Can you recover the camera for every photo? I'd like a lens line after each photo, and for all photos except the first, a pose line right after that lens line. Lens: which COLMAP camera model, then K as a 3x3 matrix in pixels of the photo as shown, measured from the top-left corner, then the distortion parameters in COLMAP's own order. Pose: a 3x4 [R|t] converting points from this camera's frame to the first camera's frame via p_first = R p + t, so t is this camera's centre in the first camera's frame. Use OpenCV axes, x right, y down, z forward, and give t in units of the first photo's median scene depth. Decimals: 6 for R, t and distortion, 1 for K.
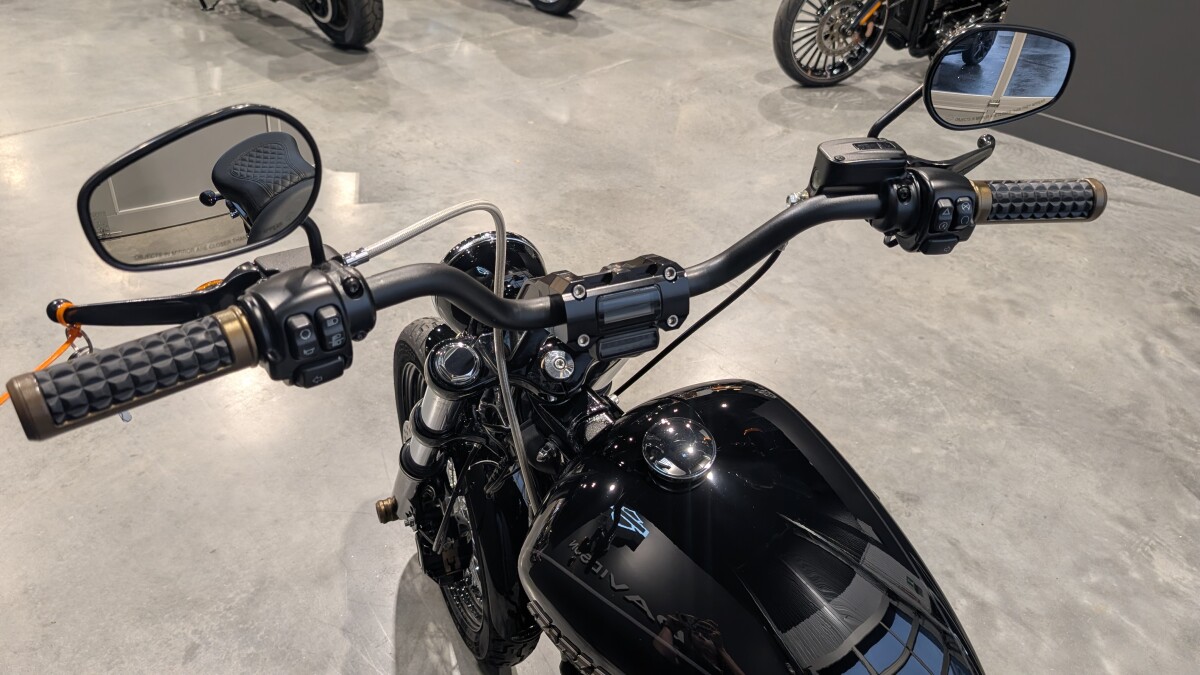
lens RADIAL K [[854.6, 0, 600.0], [0, 854.6, 337.5], [0, 0, 1]] dist [0.000943, 0.000473]
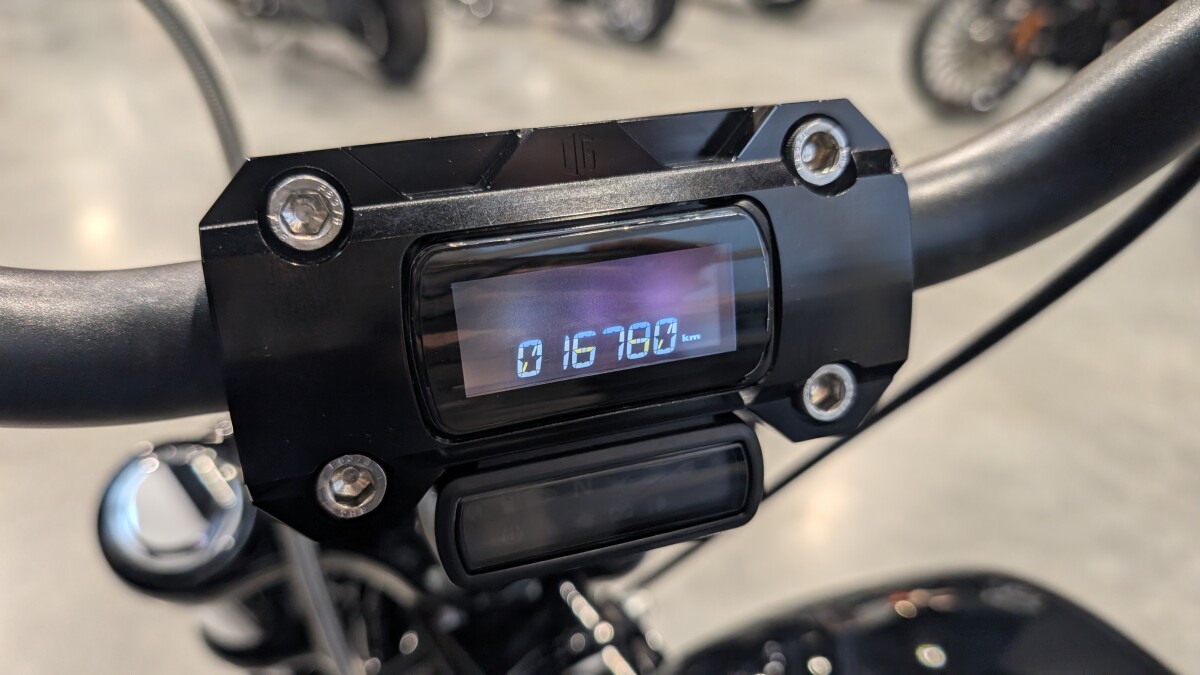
lens RADIAL K [[854.6, 0, 600.0], [0, 854.6, 337.5], [0, 0, 1]] dist [0.000943, 0.000473]
pose [[0.992852, 0.006531, -0.119177, 0.053639], [-0.018072, 0.995215, -0.096019, -0.011535], [0.117979, 0.097487, 0.988219, 0.774481]]
